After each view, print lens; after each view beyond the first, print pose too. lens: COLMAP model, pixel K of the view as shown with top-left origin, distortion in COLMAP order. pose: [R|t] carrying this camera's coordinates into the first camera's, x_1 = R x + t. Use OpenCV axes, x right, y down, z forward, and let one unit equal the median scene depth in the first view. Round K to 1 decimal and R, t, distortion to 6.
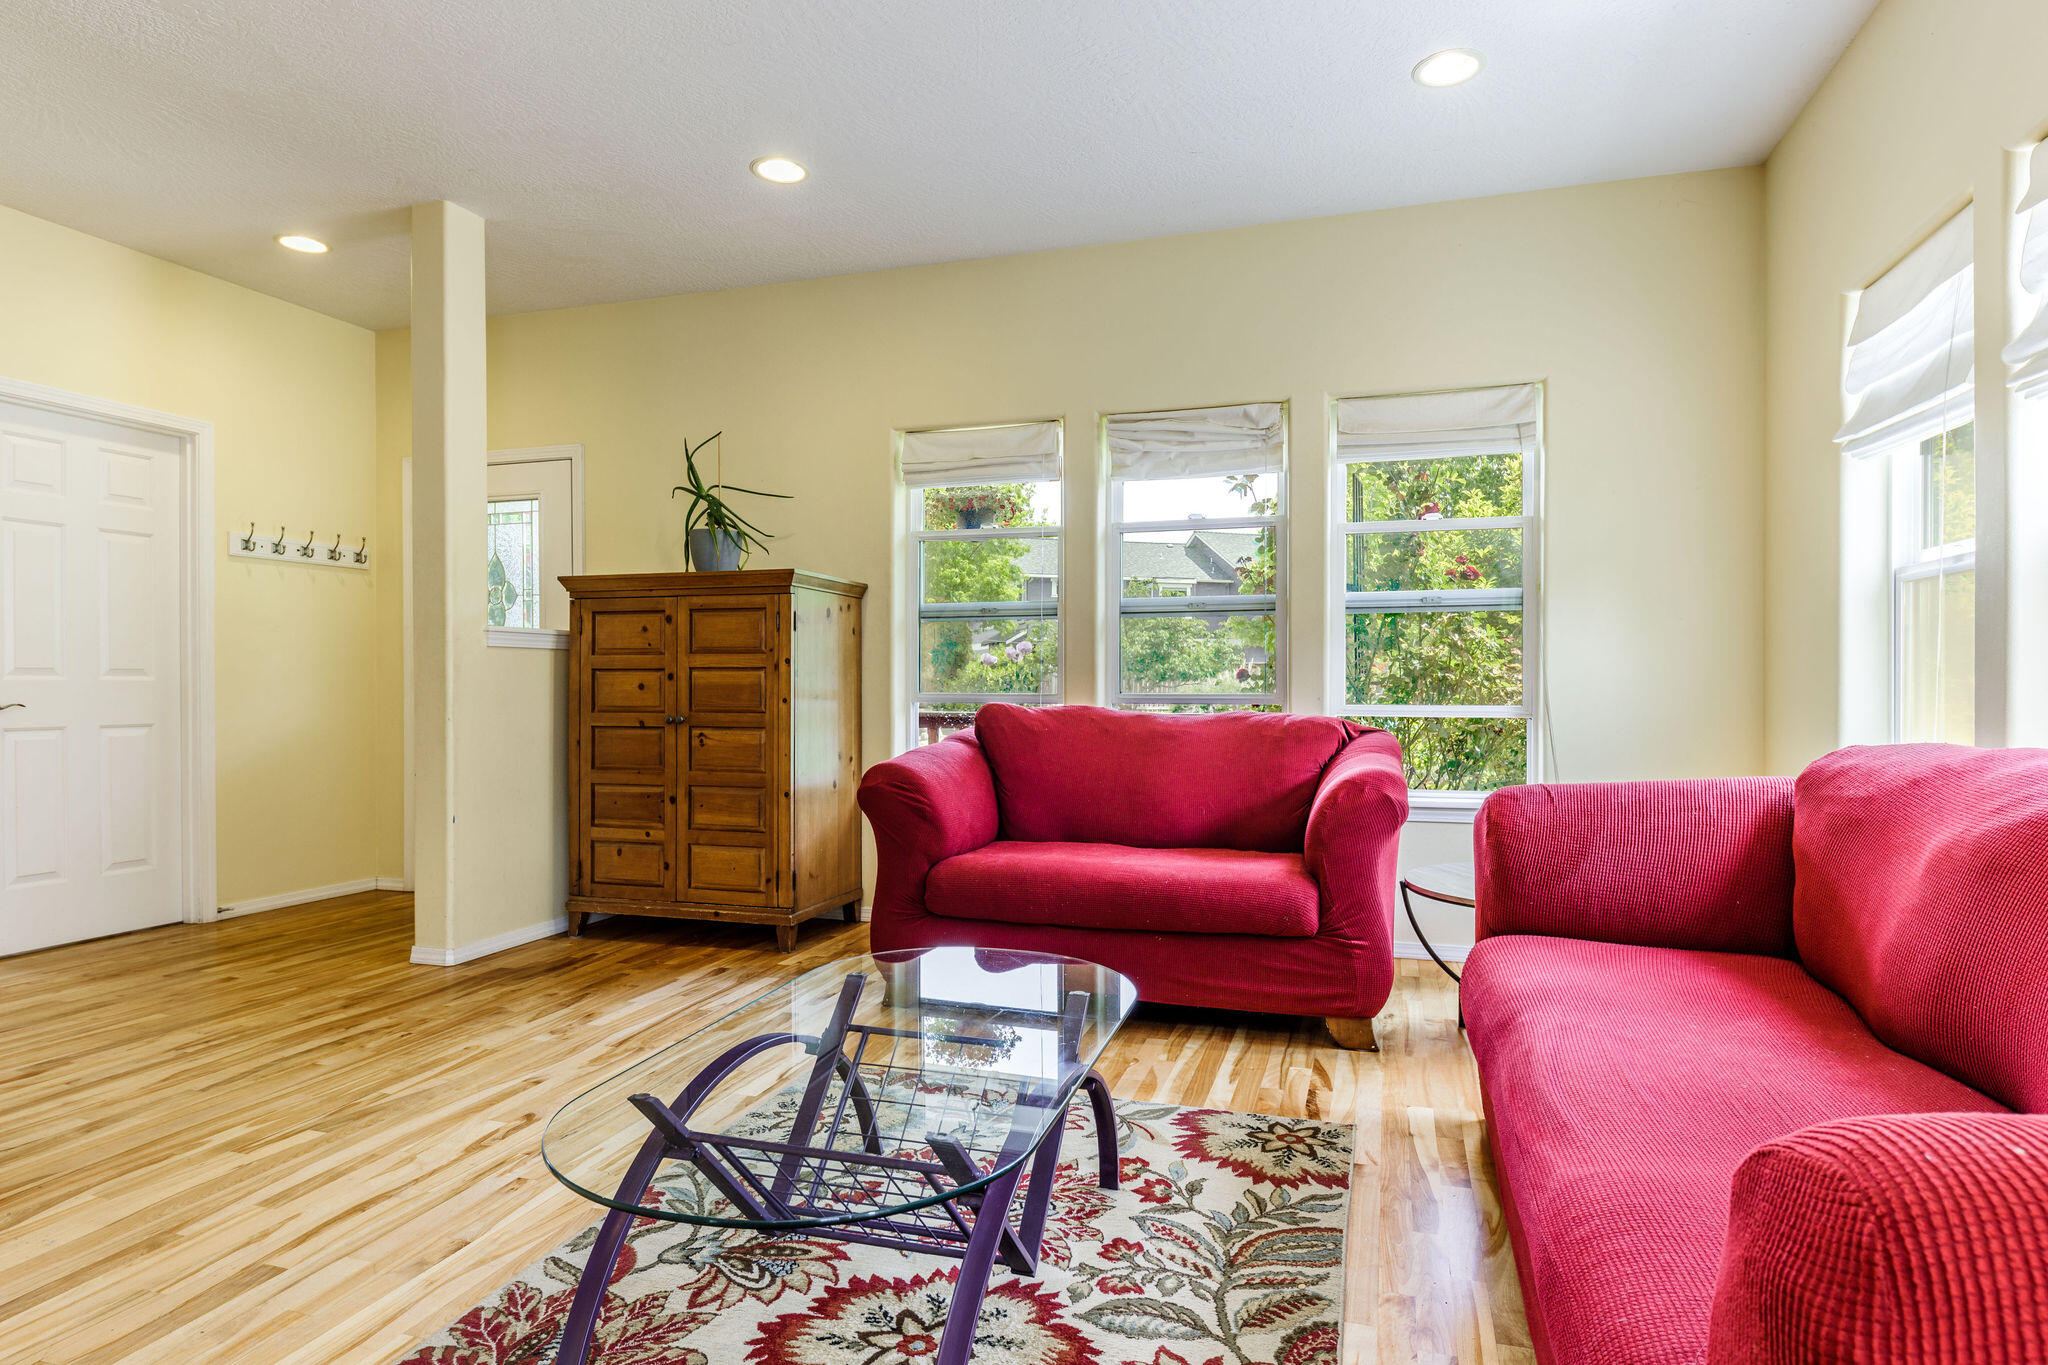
lens RADIAL K [[1110.6, 0, 1042.5], [0, 1110.6, 689.7], [0, 0, 1]] dist [0.031853, -0.040845]
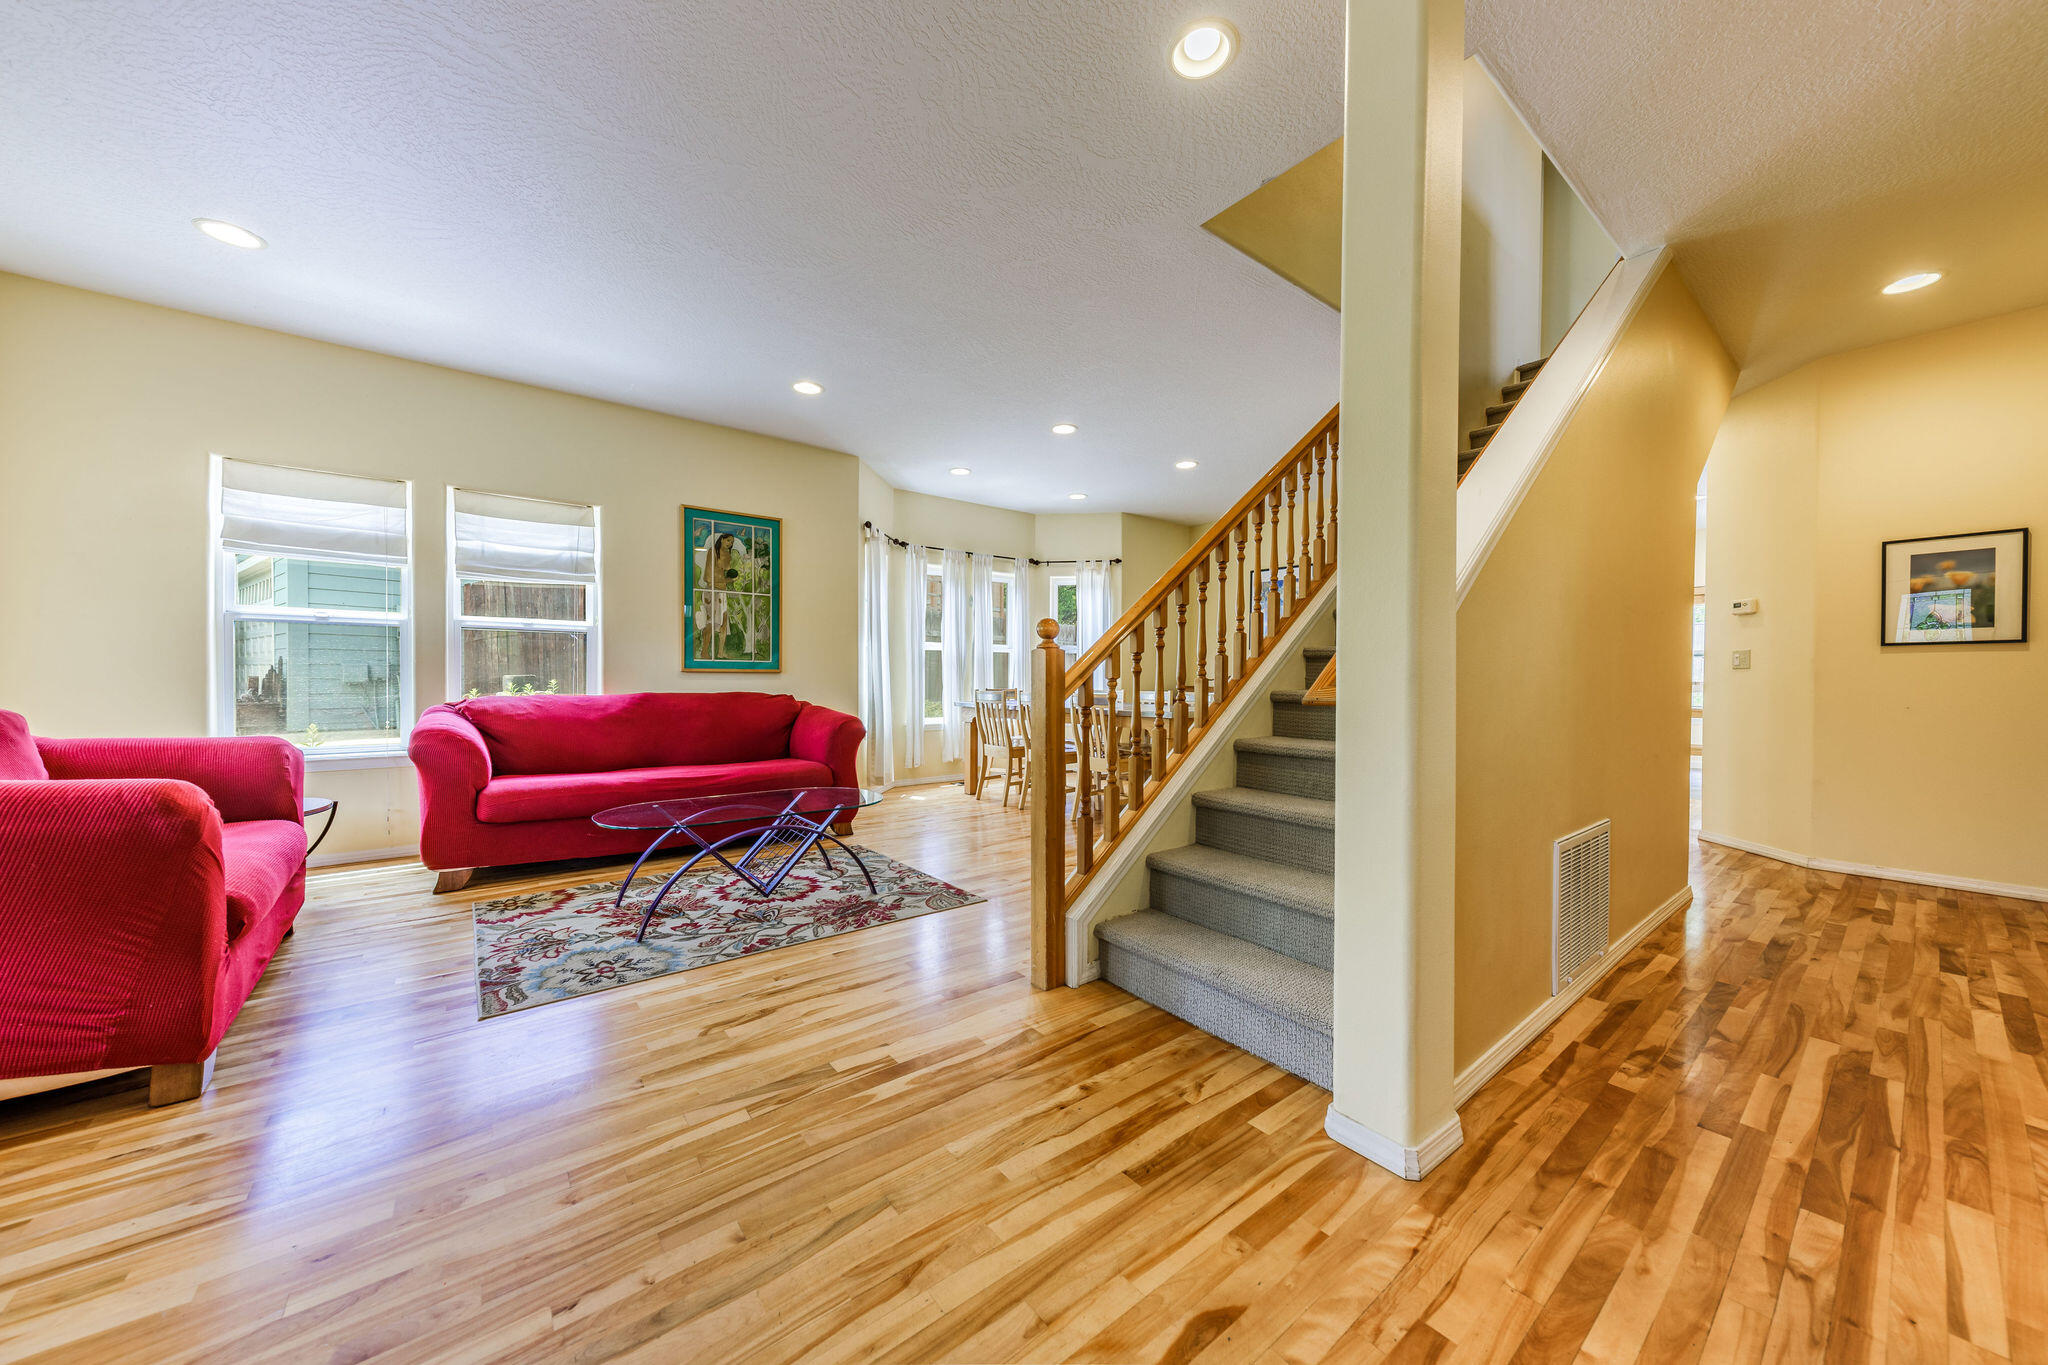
lens RADIAL K [[703.1, 0, 1024.0], [0, 703.1, 682.5], [0, 0, 1]] dist [0.010737, -0.000229]
pose [[-0.818284, -0.005561, 0.574787, -1.223018], [0.000579, 0.999945, 0.010498, -0.005345], [-0.574813, 0.008924, -0.818236, 1.474807]]
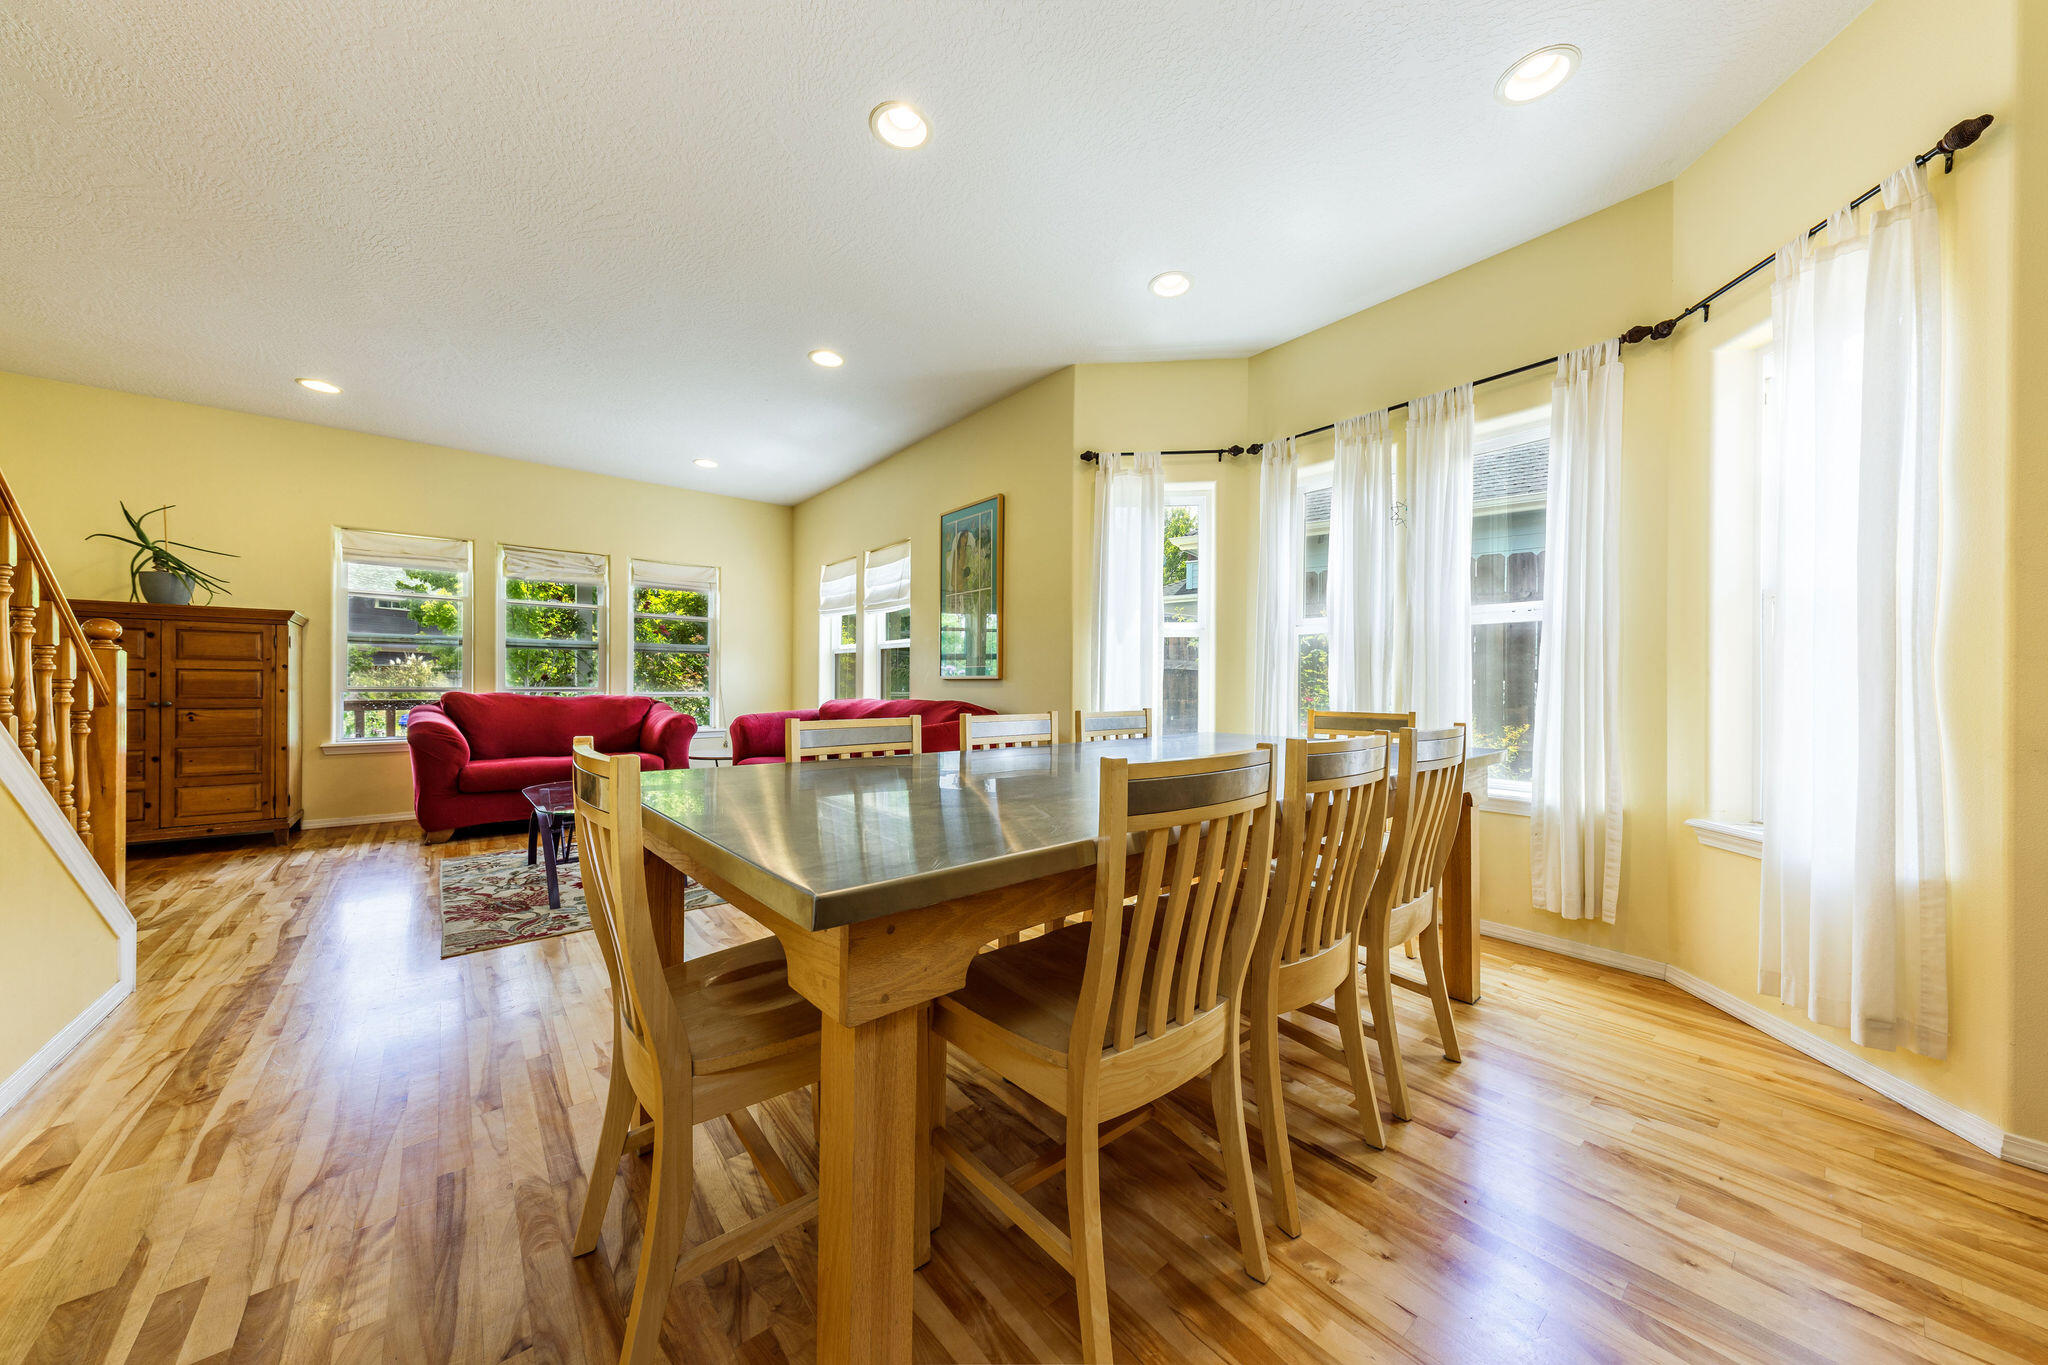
lens RADIAL K [[703.1, 0, 1024.0], [0, 703.1, 682.5], [0, 0, 1]] dist [0.010737, -0.000229]
pose [[0.554225, 0.008709, 0.832322, -0.834444], [-0.001958, 0.999956, -0.009159, 0.008298], [-0.832365, 0.003447, 0.554217, -0.805891]]
